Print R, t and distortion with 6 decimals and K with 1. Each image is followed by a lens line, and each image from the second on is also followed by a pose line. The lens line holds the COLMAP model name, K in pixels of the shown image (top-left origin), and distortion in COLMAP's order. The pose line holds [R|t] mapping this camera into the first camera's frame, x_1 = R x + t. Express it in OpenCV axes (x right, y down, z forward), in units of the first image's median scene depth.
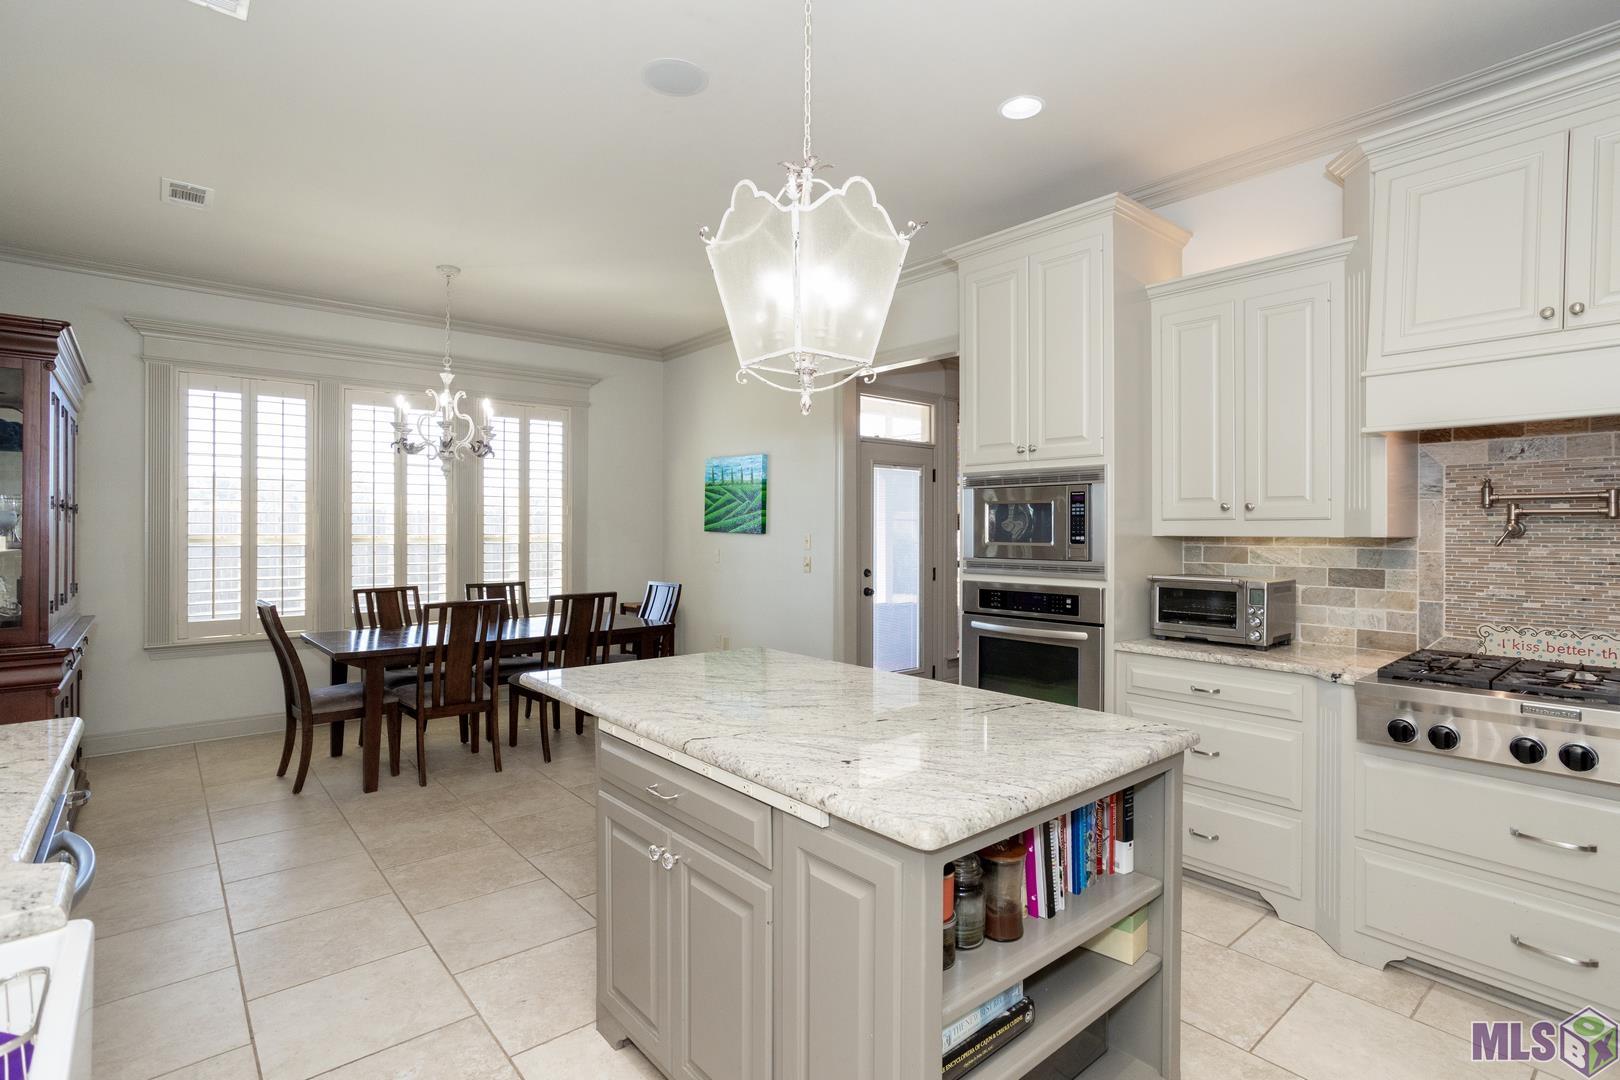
lens RADIAL K [[800.1, 0, 818.2], [0, 800.1, 529.7], [0, 0, 1]] dist [-0.043494, 0.035862]
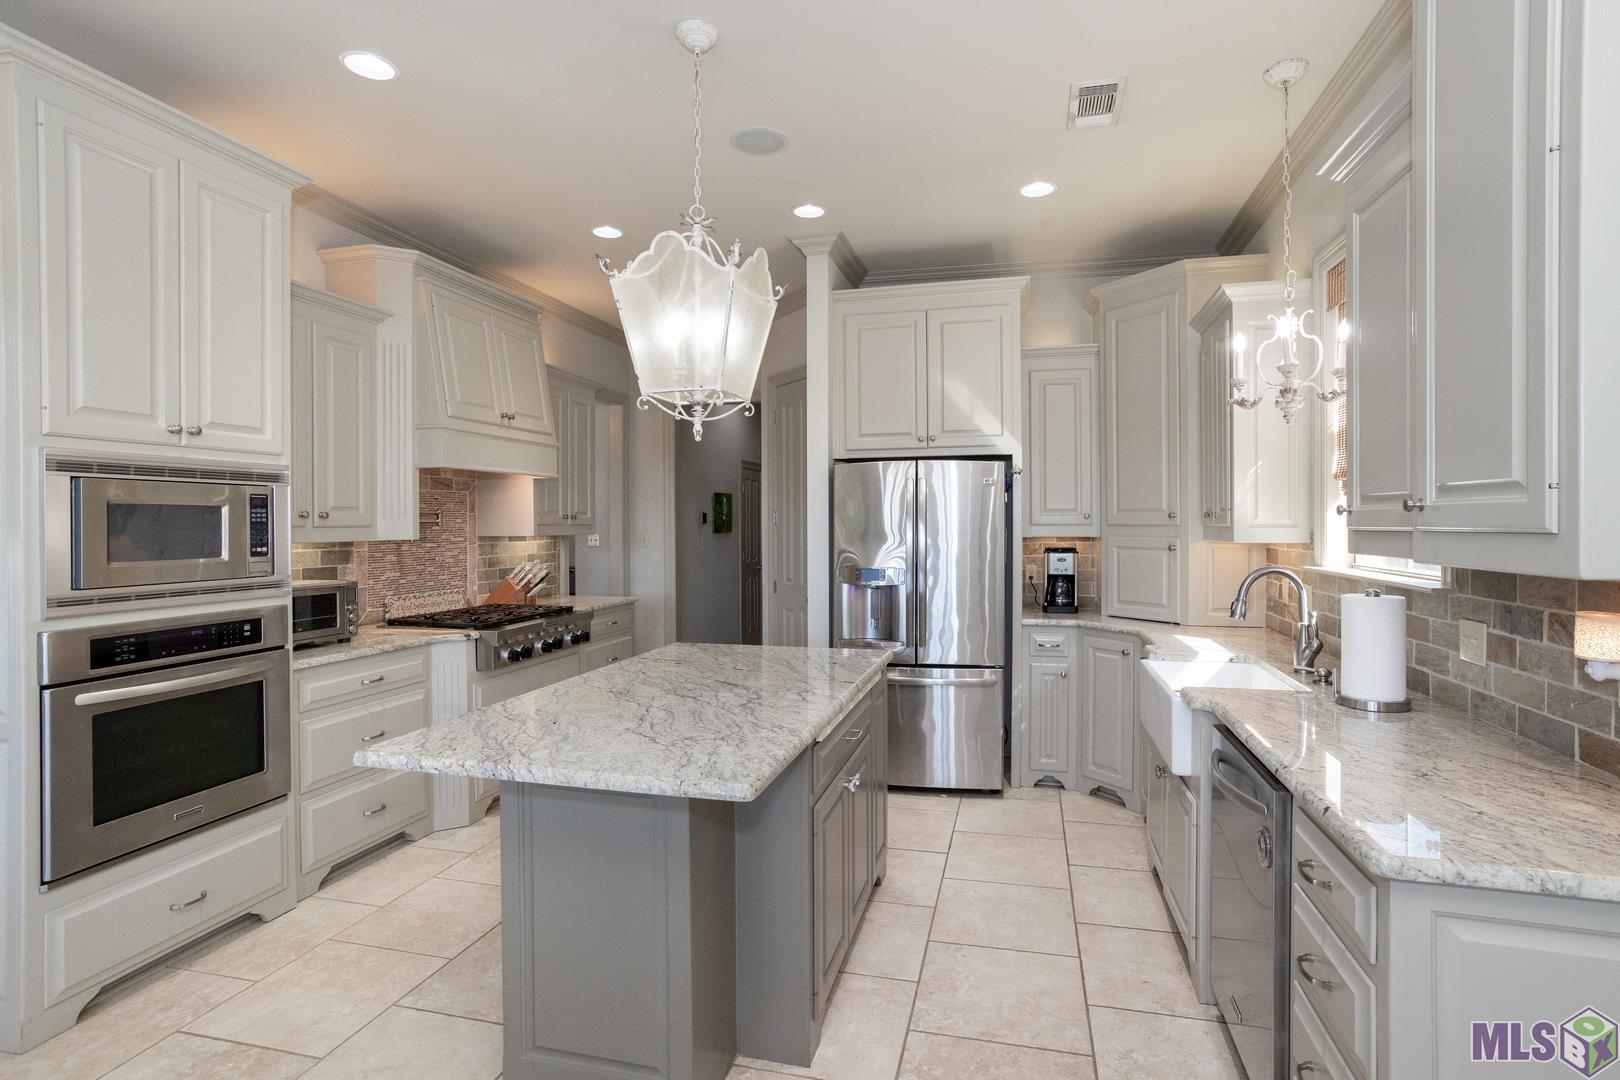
lens RADIAL K [[800.1, 0, 818.2], [0, 800.1, 529.7], [0, 0, 1]] dist [-0.043494, 0.035862]
pose [[-0.577583, -0.006746, 0.816304, -0.973493], [0.002320, 0.999948, 0.009906, -0.024165], [-0.816329, 0.007615, -0.577538, 1.406678]]
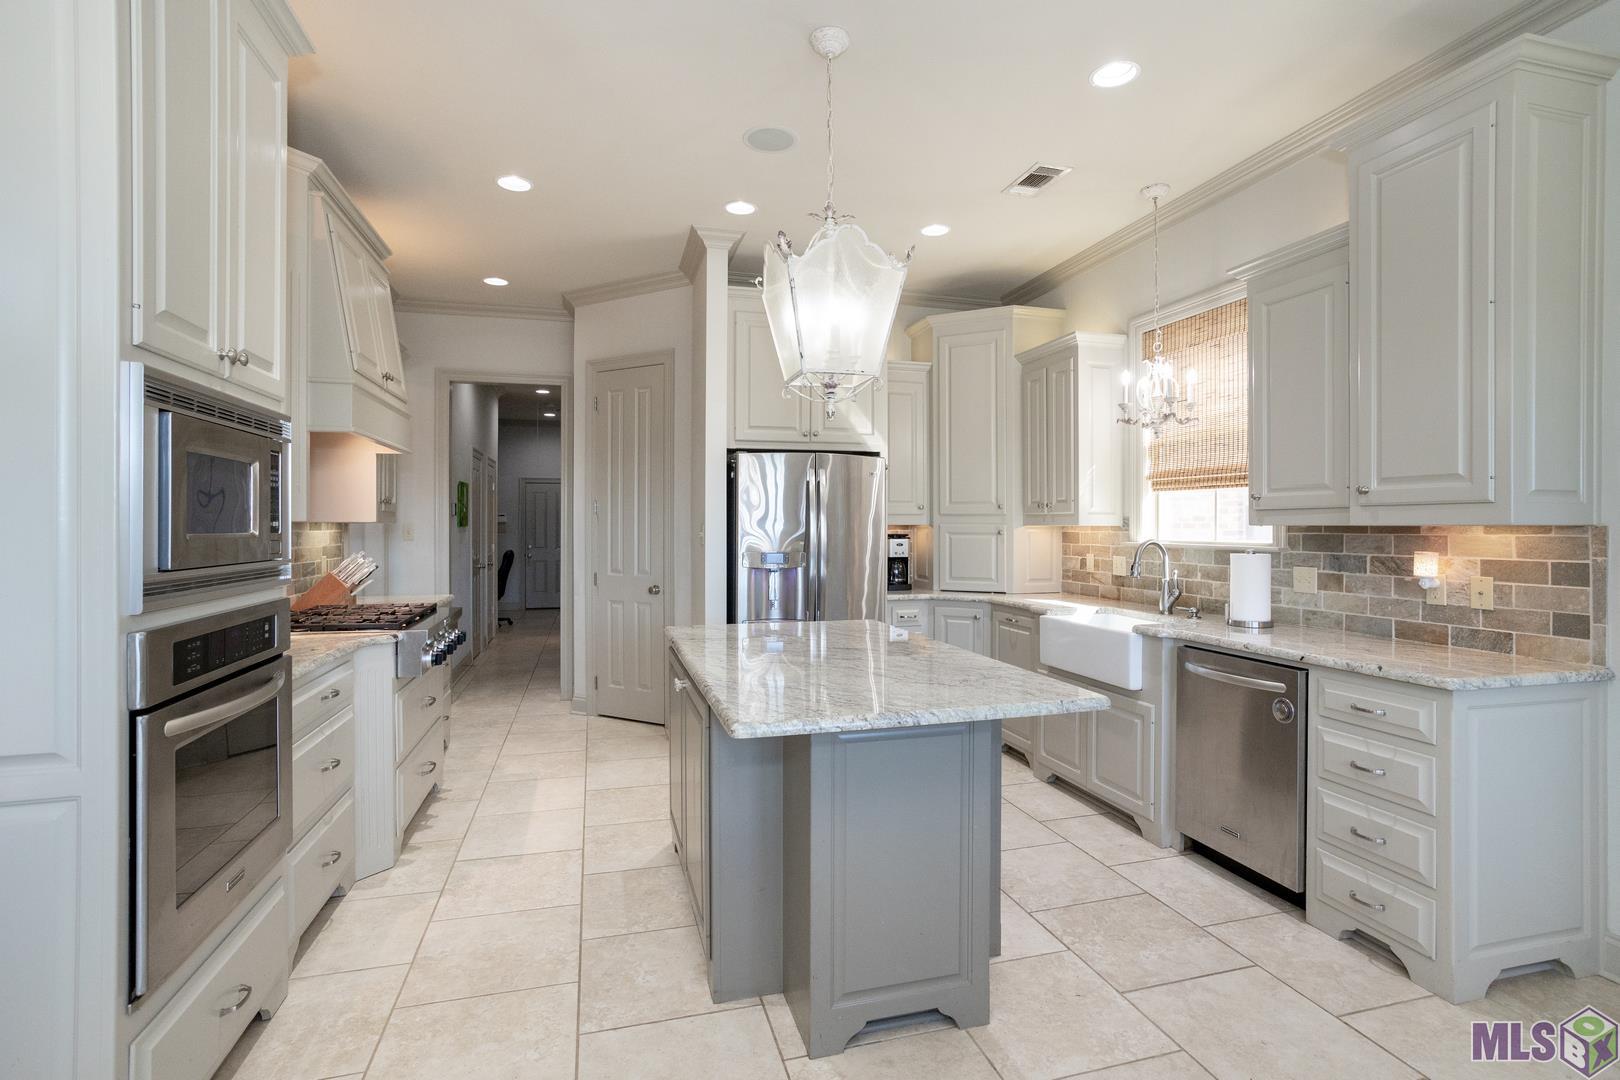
lens RADIAL K [[800.1, 0, 818.2], [0, 800.1, 529.7], [0, 0, 1]] dist [-0.043494, 0.035862]
pose [[-0.912013, -0.003431, 0.410146, -0.461813], [-0.001524, 0.999986, 0.004977, 0.015372], [-0.410158, 0.003914, -0.912006, 1.962682]]
